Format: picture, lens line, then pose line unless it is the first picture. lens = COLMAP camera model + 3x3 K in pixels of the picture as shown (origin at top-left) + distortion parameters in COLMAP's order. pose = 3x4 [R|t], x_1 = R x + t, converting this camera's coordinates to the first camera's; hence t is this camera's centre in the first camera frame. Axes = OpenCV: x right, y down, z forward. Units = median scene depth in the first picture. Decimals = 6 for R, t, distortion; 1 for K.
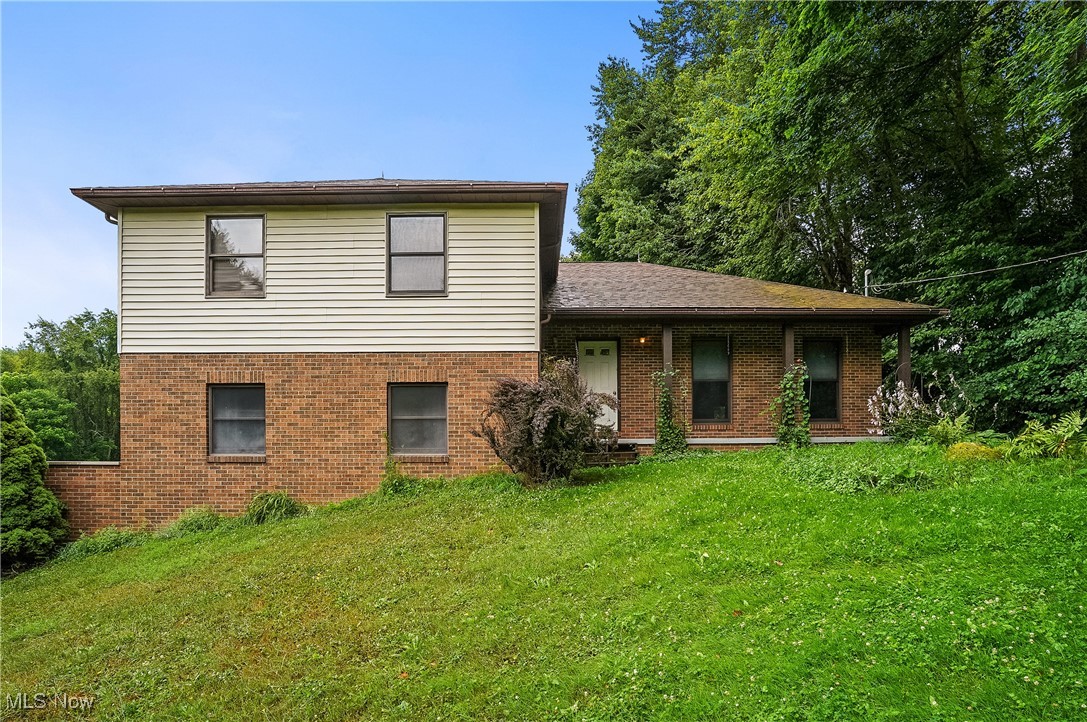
lens RADIAL K [[583.4, 0, 543.7], [0, 583.4, 458.9], [0, 0, 1]] dist [-0.003572, -0.000290]
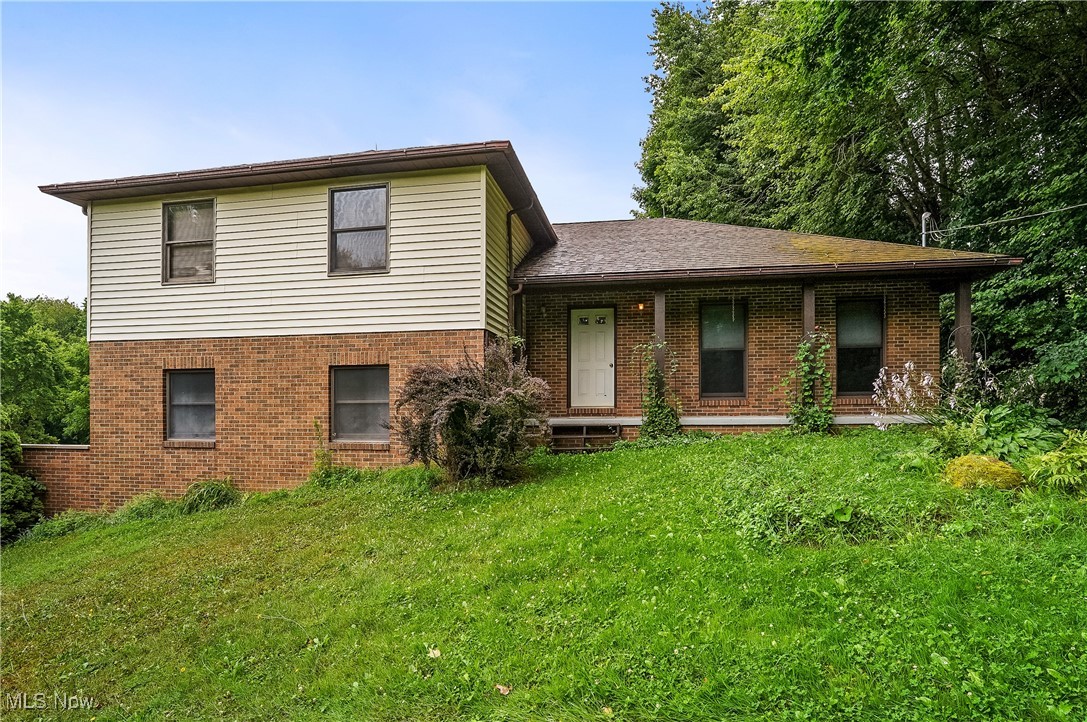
lens RADIAL K [[557.6, 0, 542.8], [0, 557.6, 413.8], [0, 0, 1]] dist [-0.022135, 0.015558]
pose [[0.982721, 0.005686, -0.185008, 0.243994], [-0.003695, 0.999932, 0.011105, -0.063382], [0.185058, -0.010230, 0.982674, 0.167867]]
